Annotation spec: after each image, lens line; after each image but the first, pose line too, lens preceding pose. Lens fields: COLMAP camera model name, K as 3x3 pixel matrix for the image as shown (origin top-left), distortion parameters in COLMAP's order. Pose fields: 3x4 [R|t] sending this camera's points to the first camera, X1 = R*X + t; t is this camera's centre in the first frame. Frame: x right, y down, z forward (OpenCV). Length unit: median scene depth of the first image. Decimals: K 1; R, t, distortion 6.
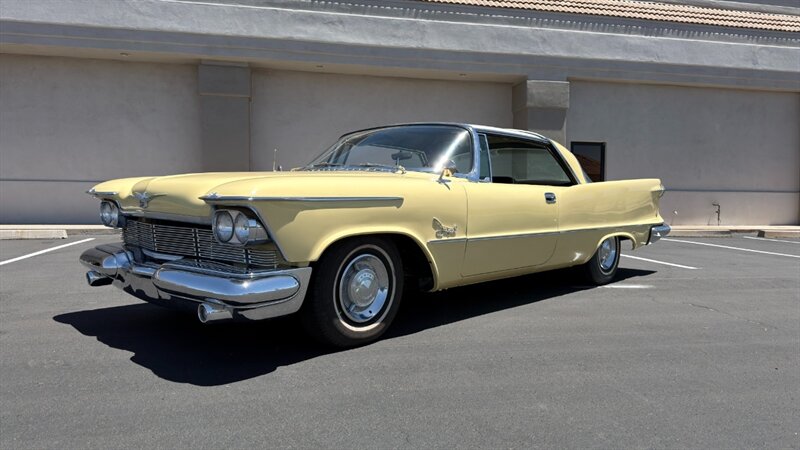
lens RADIAL K [[567.0, 0, 399.8], [0, 567.0, 229.8], [0, 0, 1]] dist [0.054840, -0.064742]
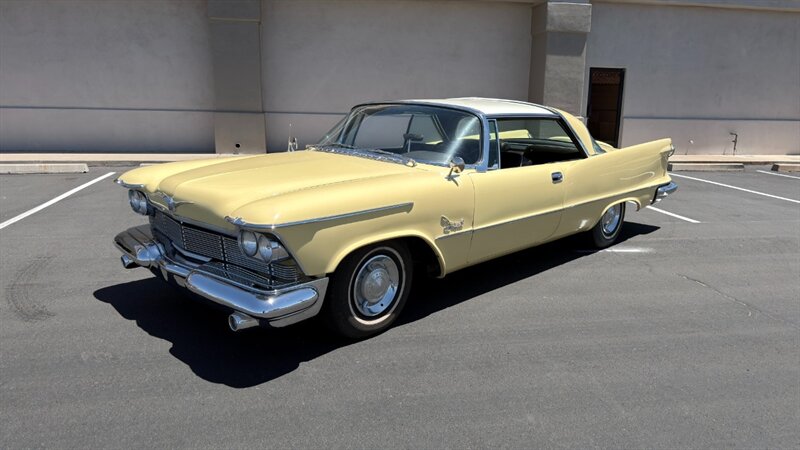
lens RADIAL K [[567.0, 0, 399.8], [0, 567.0, 229.8], [0, 0, 1]] dist [0.054840, -0.064742]
pose [[0.999688, 0.014232, -0.020523, 0.002827], [-0.010601, 0.985857, 0.167254, -0.164731], [0.022613, -0.166985, 0.985700, -0.050226]]
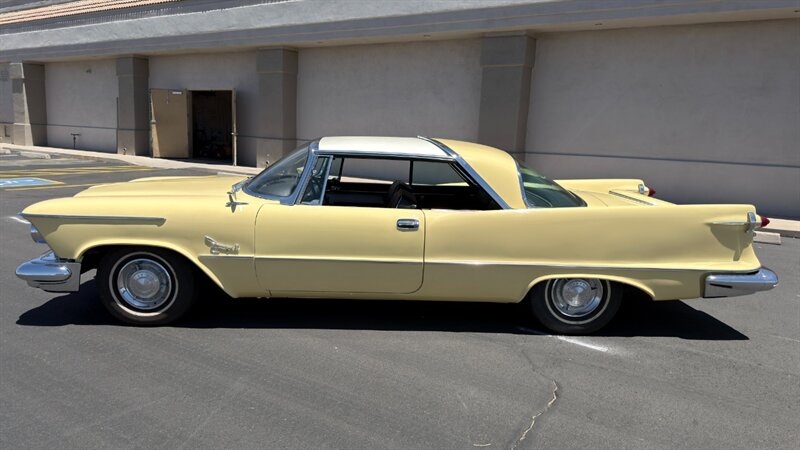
lens RADIAL K [[567.0, 0, 399.8], [0, 567.0, 229.8], [0, 0, 1]] dist [0.054840, -0.064742]
pose [[0.703749, 0.139294, -0.696660, 1.104308], [-0.070476, 0.989442, 0.126641, -0.201937], [0.706944, -0.040026, 0.706136, 0.436013]]
